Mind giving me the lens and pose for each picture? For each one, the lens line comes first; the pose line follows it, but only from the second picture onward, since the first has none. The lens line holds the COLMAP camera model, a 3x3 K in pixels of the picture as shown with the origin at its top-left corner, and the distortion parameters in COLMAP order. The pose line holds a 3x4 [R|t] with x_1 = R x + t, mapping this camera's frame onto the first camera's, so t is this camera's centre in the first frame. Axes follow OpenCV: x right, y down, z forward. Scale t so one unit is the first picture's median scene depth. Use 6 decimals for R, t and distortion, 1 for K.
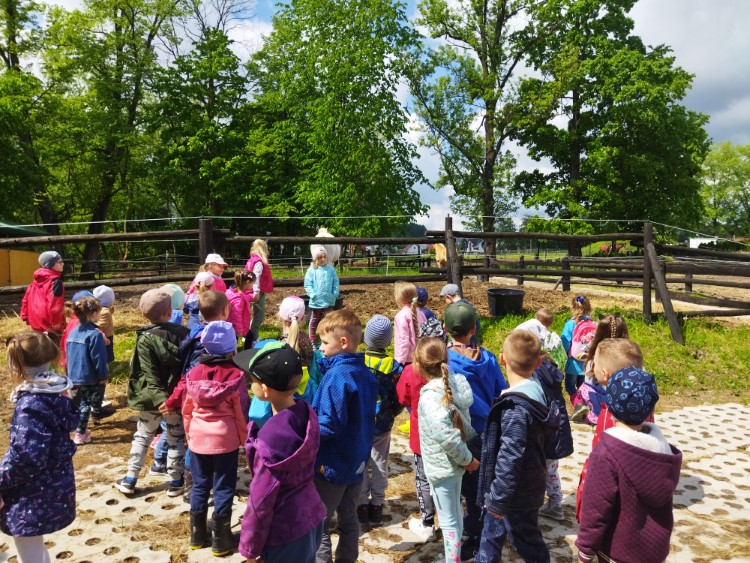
lens RADIAL K [[590.0, 0, 362.4], [0, 590.0, 288.1], [0, 0, 1]] dist [0.137590, -0.232500]
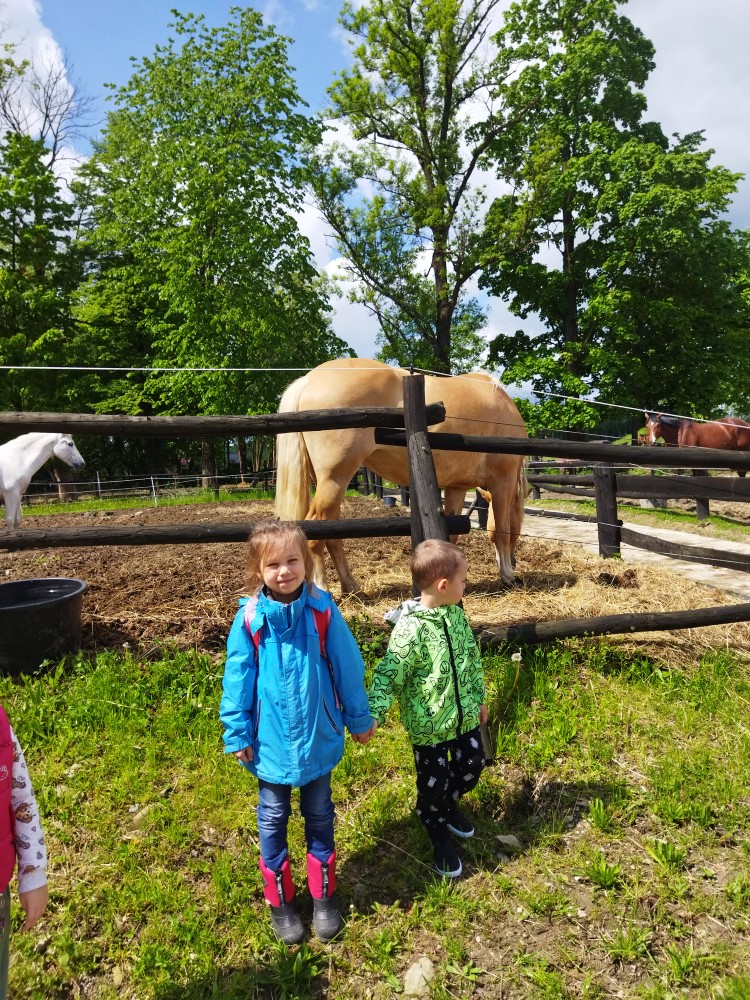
lens RADIAL K [[831.4, 0, 375.4], [0, 831.4, 471.4], [0, 0, 1]] dist [0.204242, -0.267946]
pose [[0.997160, -0.047452, 0.058491, 0.072247], [0.050400, 0.997477, -0.050000, -0.002290], [-0.055971, 0.052806, 0.997035, 0.085659]]
